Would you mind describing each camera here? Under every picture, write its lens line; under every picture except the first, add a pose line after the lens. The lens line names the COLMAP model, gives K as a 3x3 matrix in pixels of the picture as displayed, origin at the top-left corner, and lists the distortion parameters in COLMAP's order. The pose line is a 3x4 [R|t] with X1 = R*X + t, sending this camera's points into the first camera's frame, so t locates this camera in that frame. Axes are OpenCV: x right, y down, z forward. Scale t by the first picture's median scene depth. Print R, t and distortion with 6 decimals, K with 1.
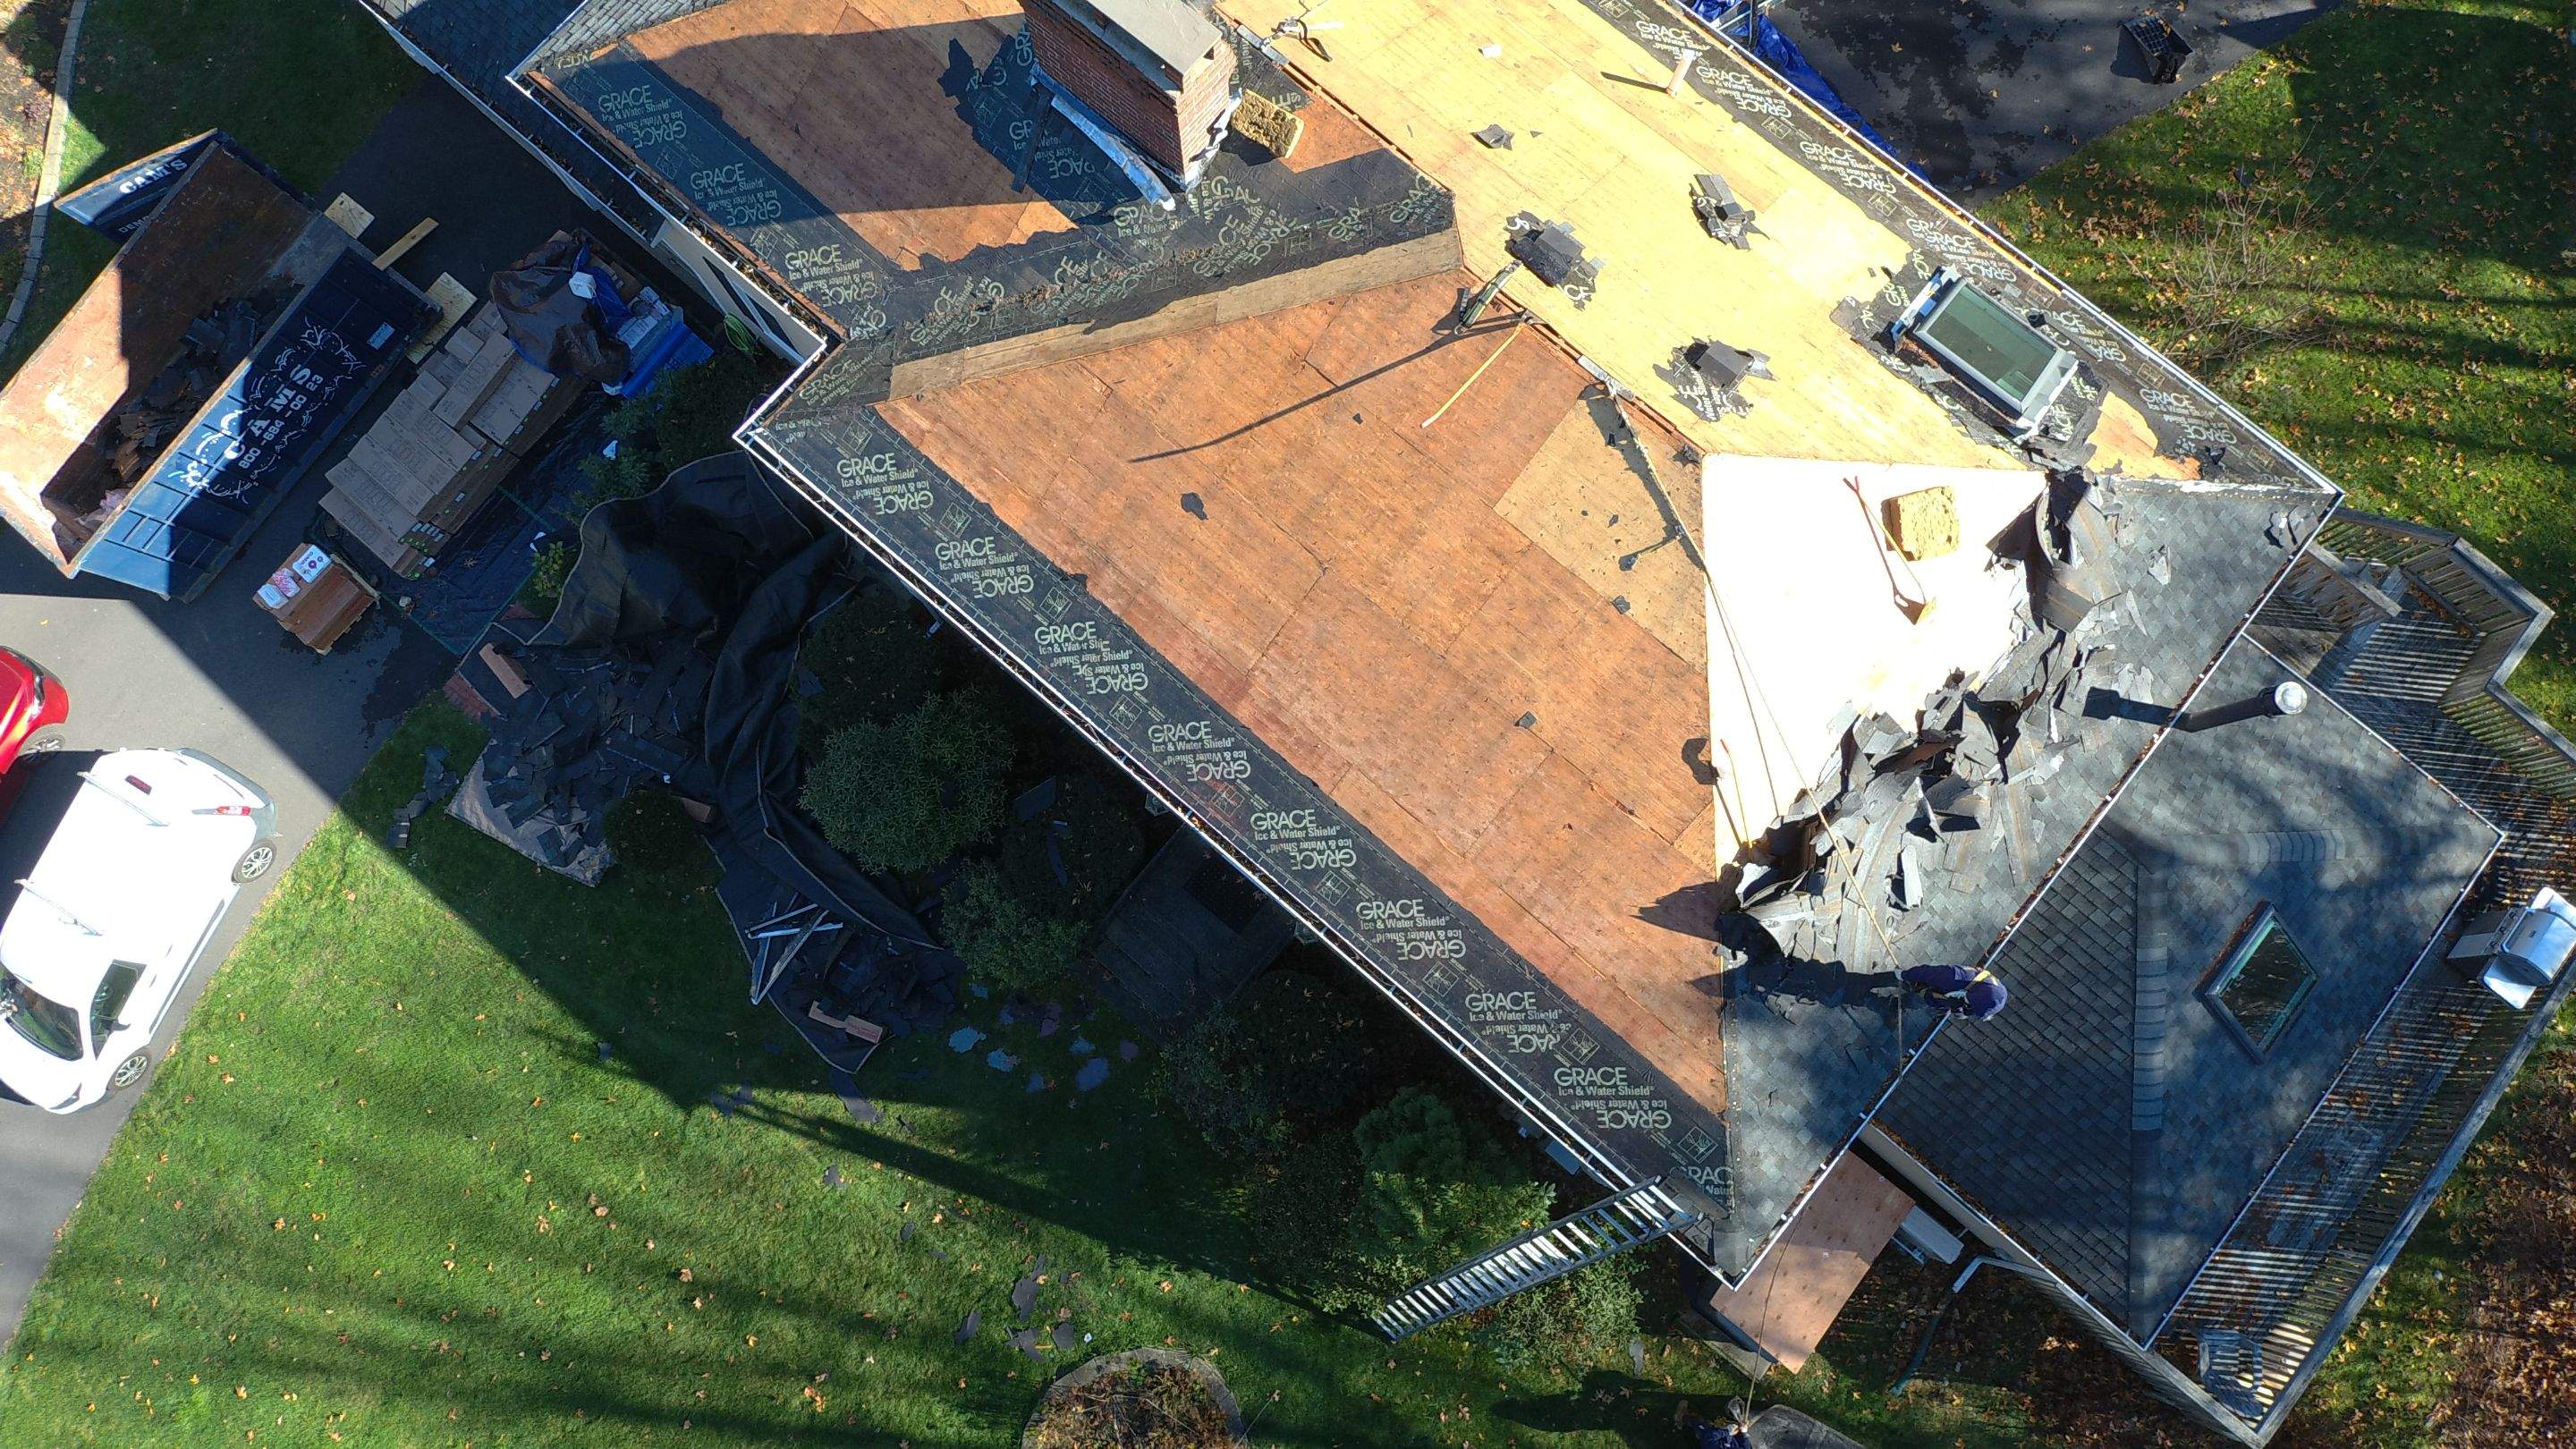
lens RADIAL K [[1538.6, 0, 1259.0], [0, 1538.6, 747.7], [0, 0, 1]] dist [0.085654, -0.108756]
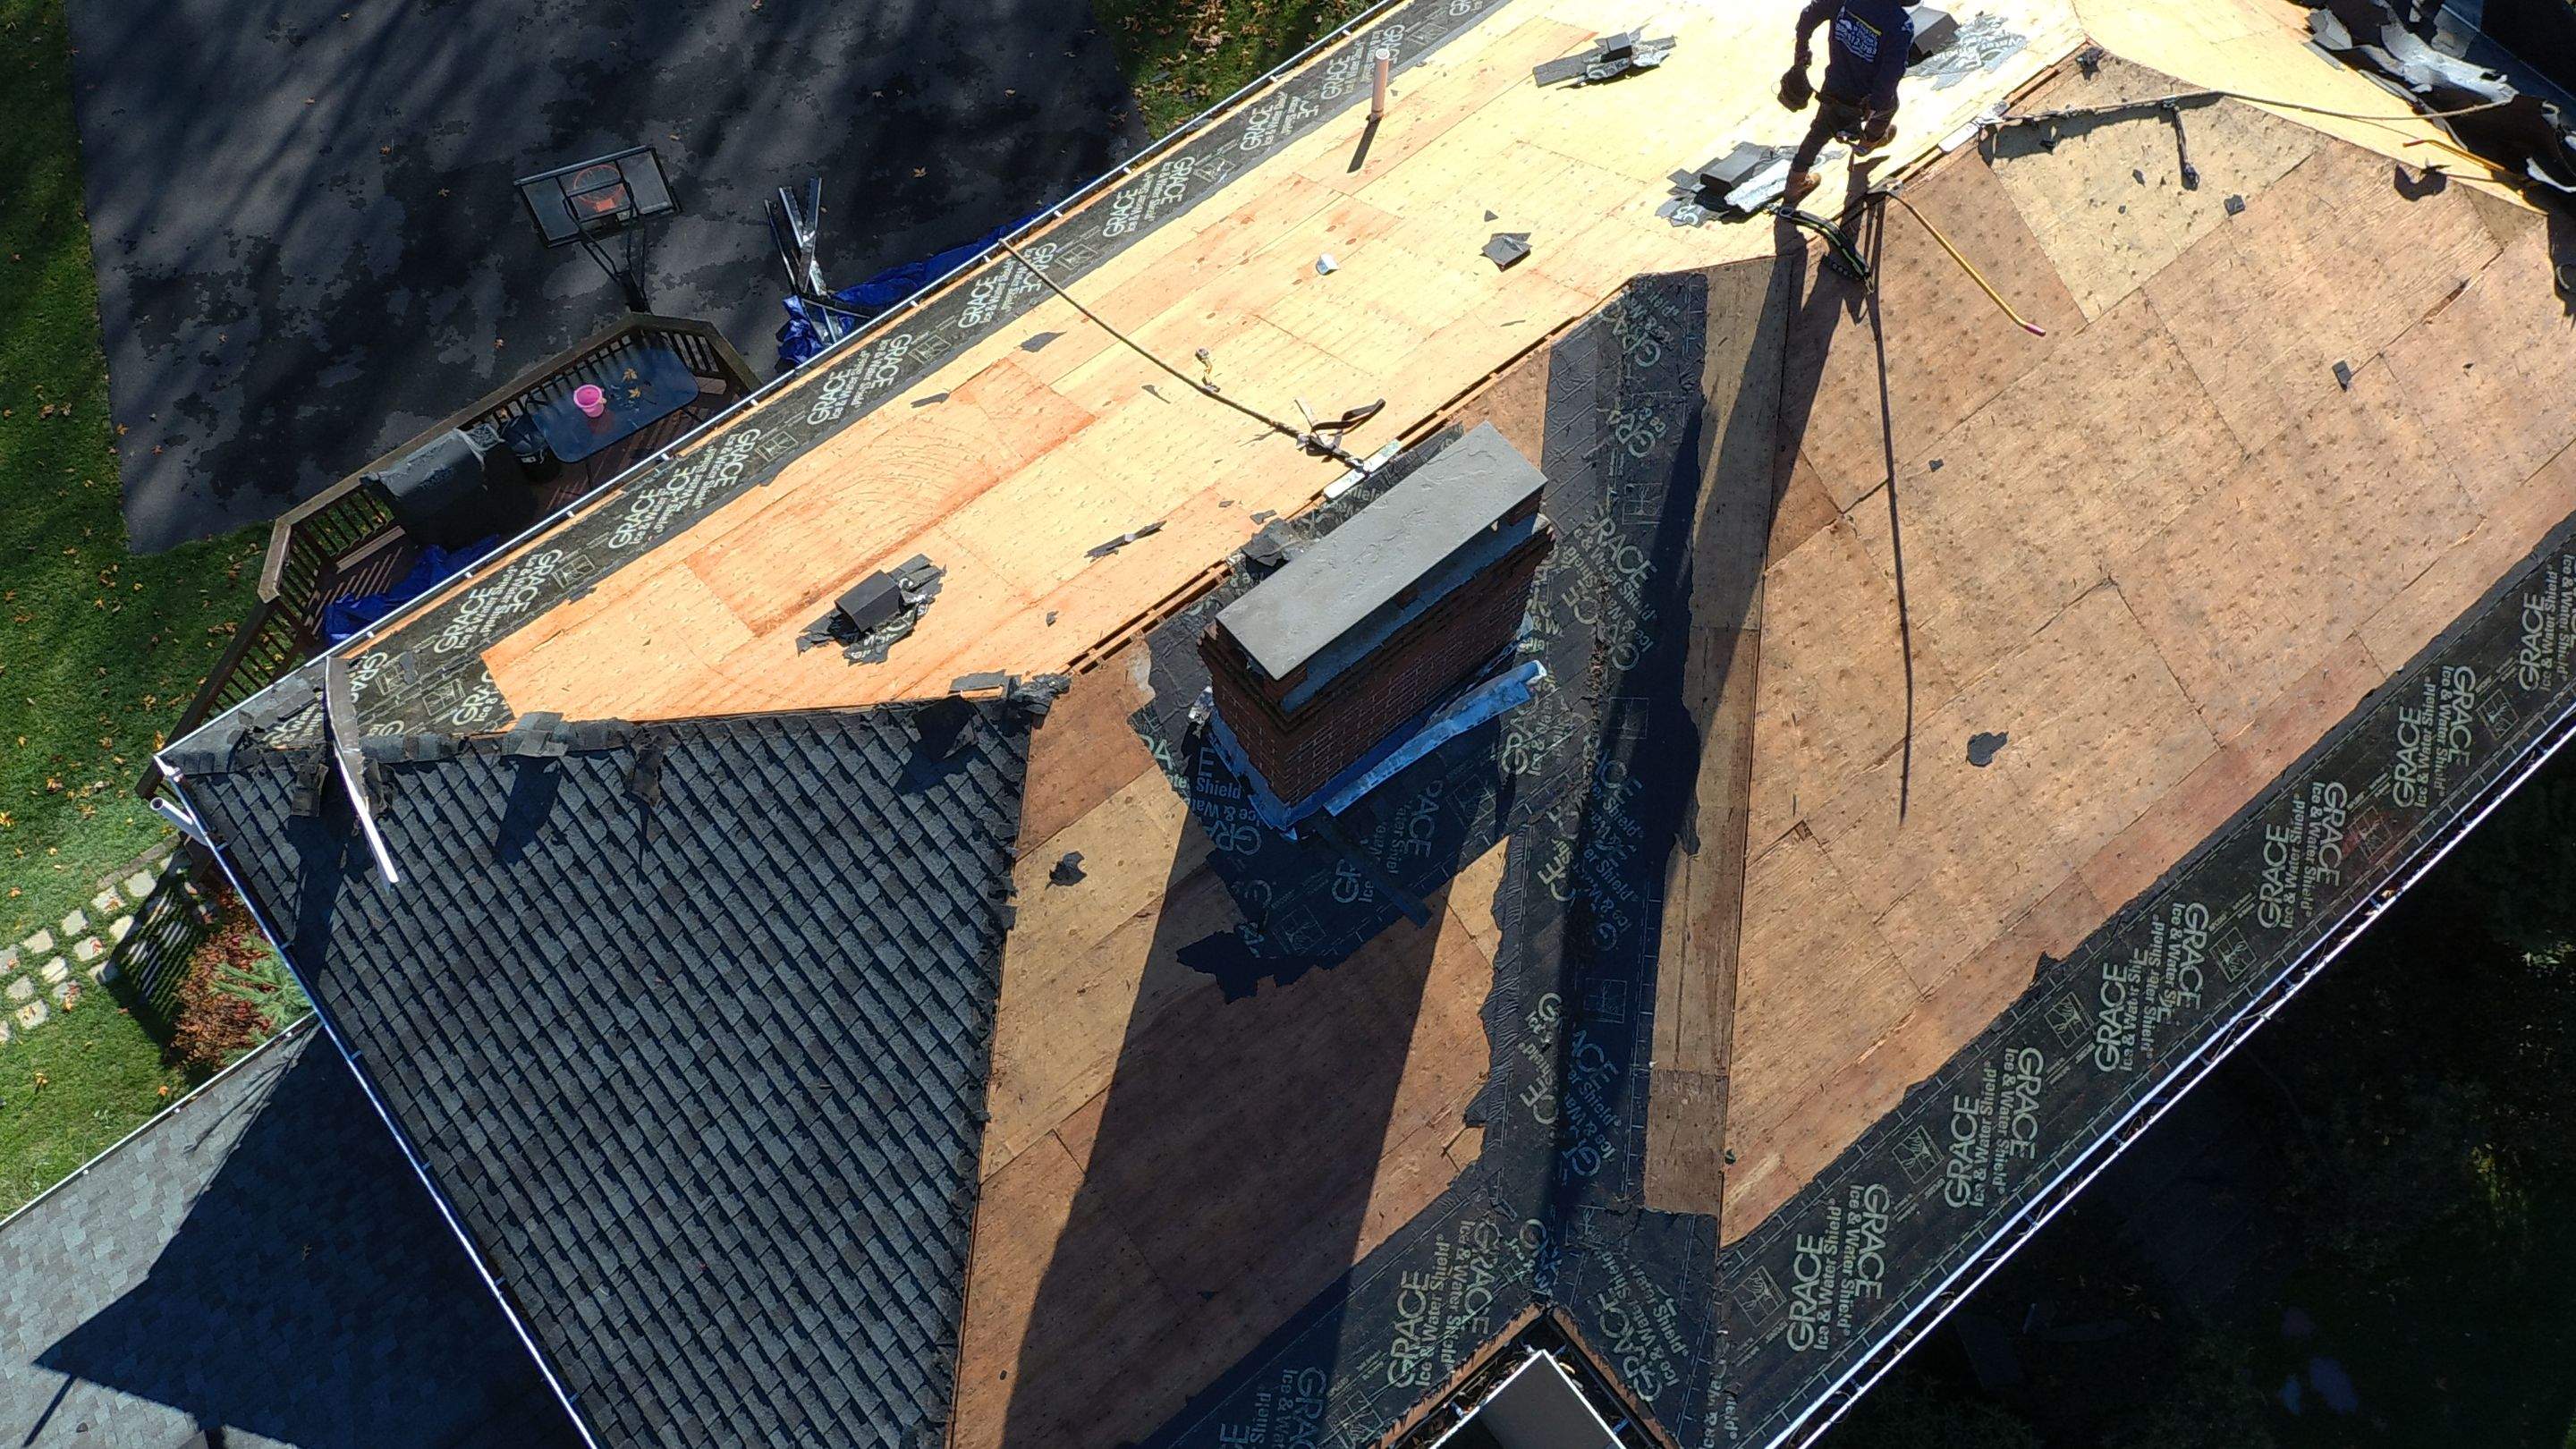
lens RADIAL K [[1992.7, 0, 1248.0], [0, 1992.7, 745.8], [0, 0, 1]] dist [0.108339, -0.157111]
pose [[0.183746, -0.885044, 0.427708, -0.446986], [0.968291, 0.237894, 0.076283, -0.506052], [-0.169263, 0.400129, 0.900692, 0.278708]]
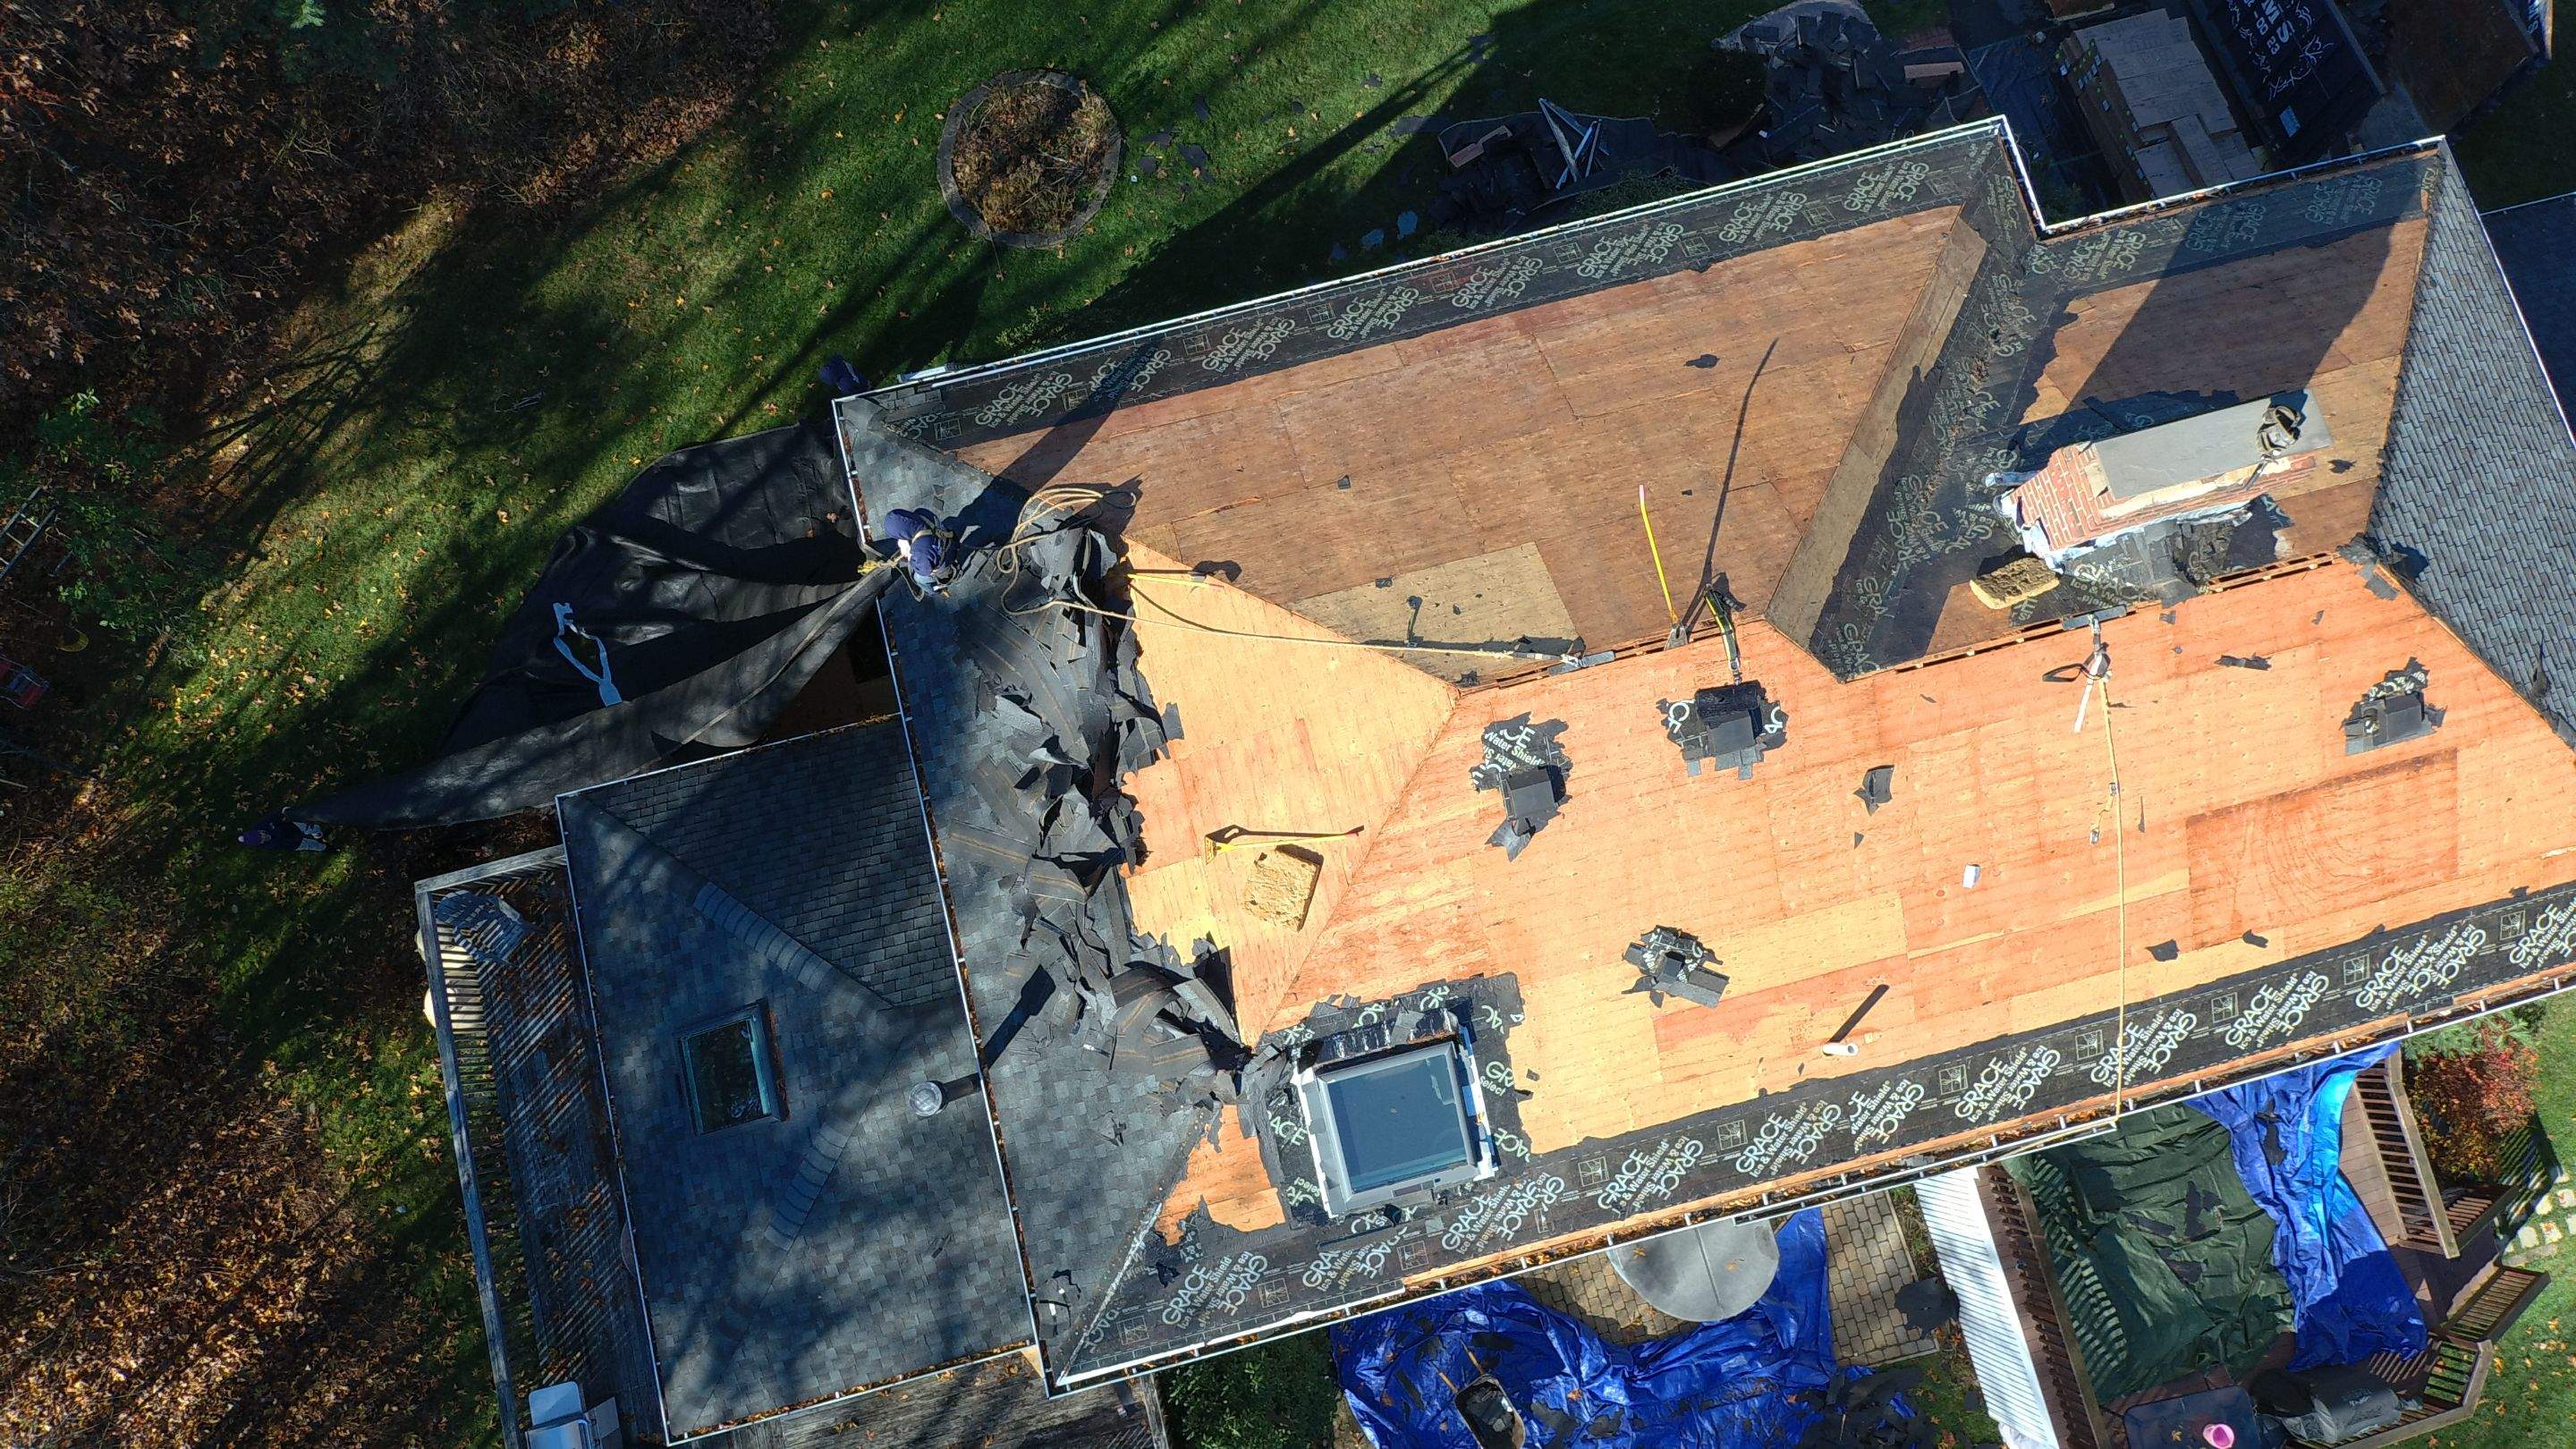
lens RADIAL K [[1538.6, 0, 1258.8], [0, 1538.6, 743.0], [0, 0, 1]] dist [0.085654, -0.108756]
pose [[-0.574747, 0.806791, -0.136945, 0.457649], [-0.802990, -0.523767, 0.284387, -0.335185], [0.157713, 0.273416, 0.948878, 0.042107]]
